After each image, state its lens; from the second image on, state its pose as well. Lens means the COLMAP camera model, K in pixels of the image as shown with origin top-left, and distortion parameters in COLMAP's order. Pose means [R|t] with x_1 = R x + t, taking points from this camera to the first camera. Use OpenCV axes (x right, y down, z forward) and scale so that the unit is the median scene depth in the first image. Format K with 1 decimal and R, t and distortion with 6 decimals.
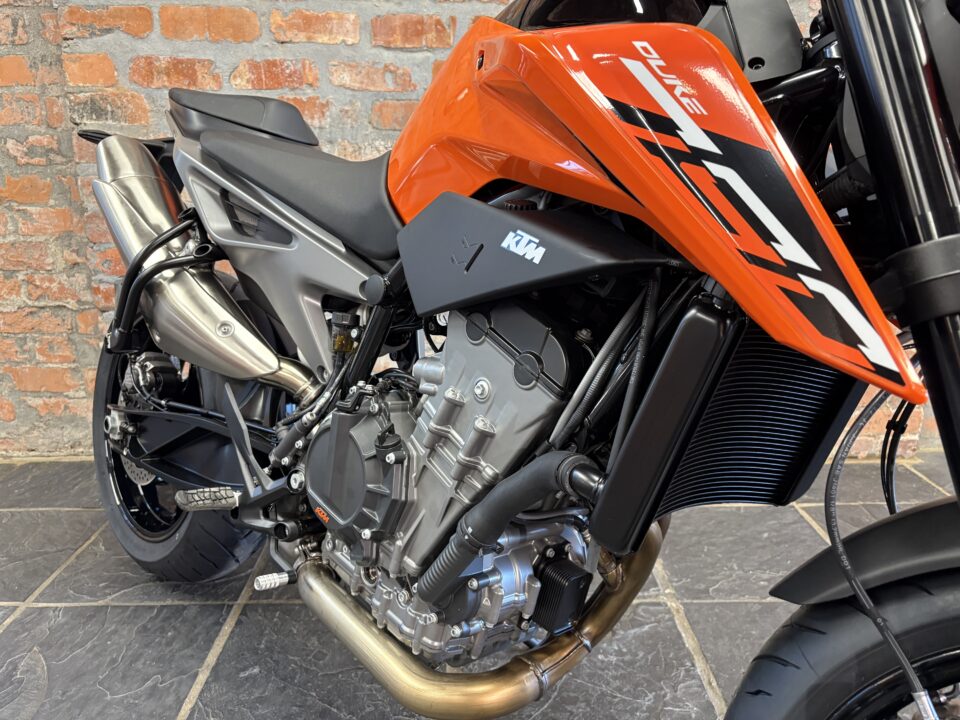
lens RADIAL K [[725.4, 0, 476.7], [0, 725.4, 359.2], [0, 0, 1]] dist [0.074146, -0.095994]
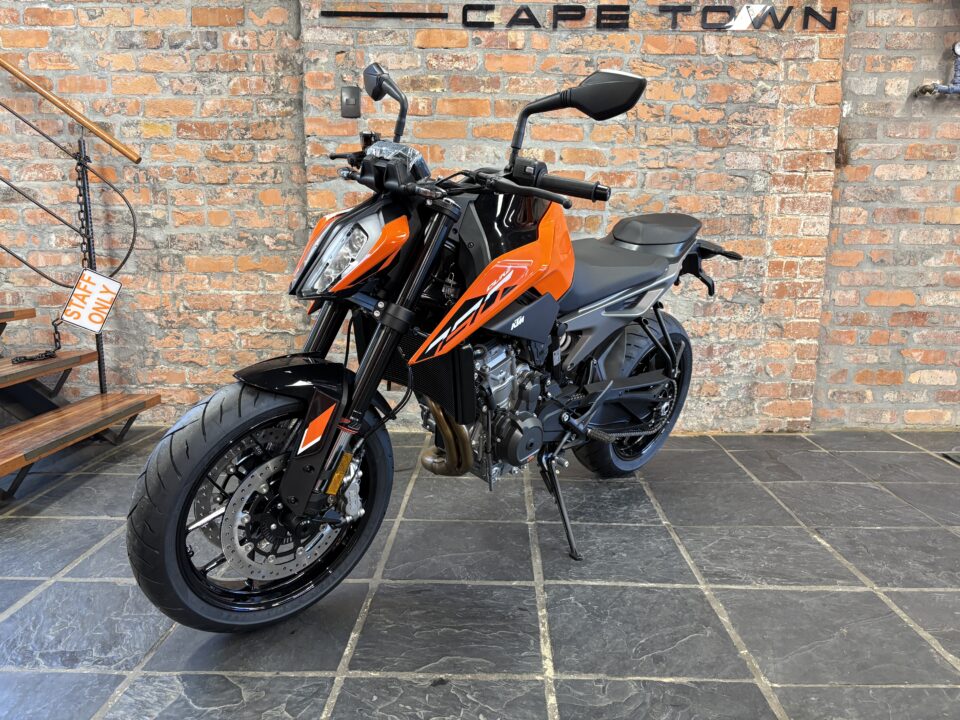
lens RADIAL K [[724.0, 0, 480.6], [0, 724.0, 362.1], [0, 0, 1]] dist [0.027538, -0.015886]
pose [[0.999175, 0.009452, -0.039507, -0.062316], [-0.013262, 0.995163, -0.097342, 0.172628], [0.038396, 0.097785, 0.994467, -0.716422]]
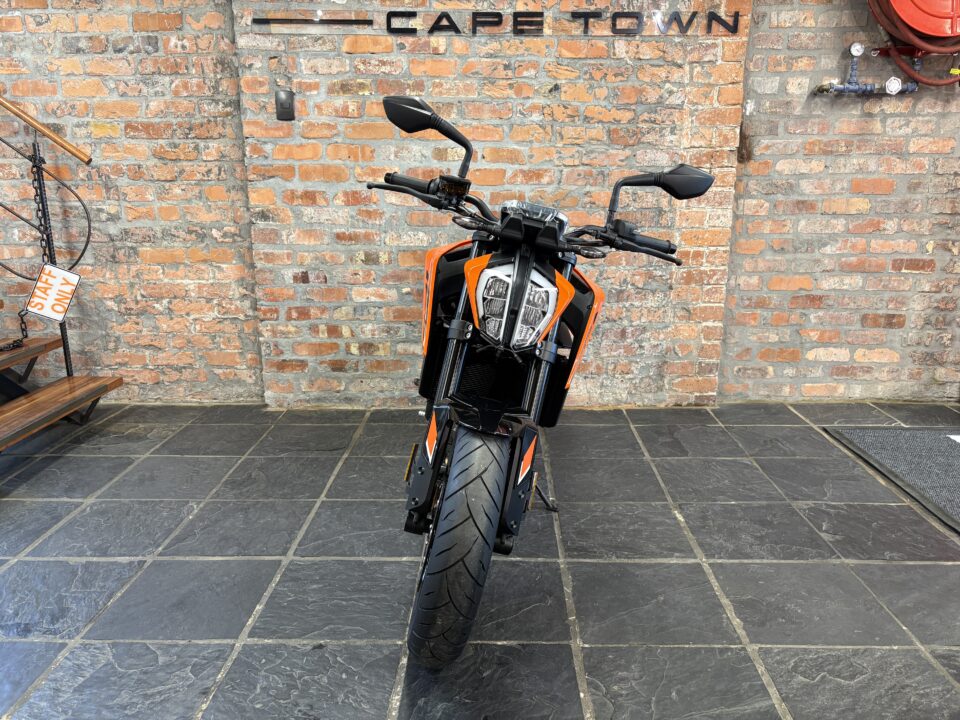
lens RADIAL K [[723.0, 0, 481.9], [0, 723.0, 361.2], [0, 0, 1]] dist [0.023360, -0.006831]
pose [[0.999283, 0.004150, -0.037643, 0.127528], [-0.004616, 0.999914, -0.012303, 0.062378], [0.037589, 0.012468, 0.999216, -0.884702]]
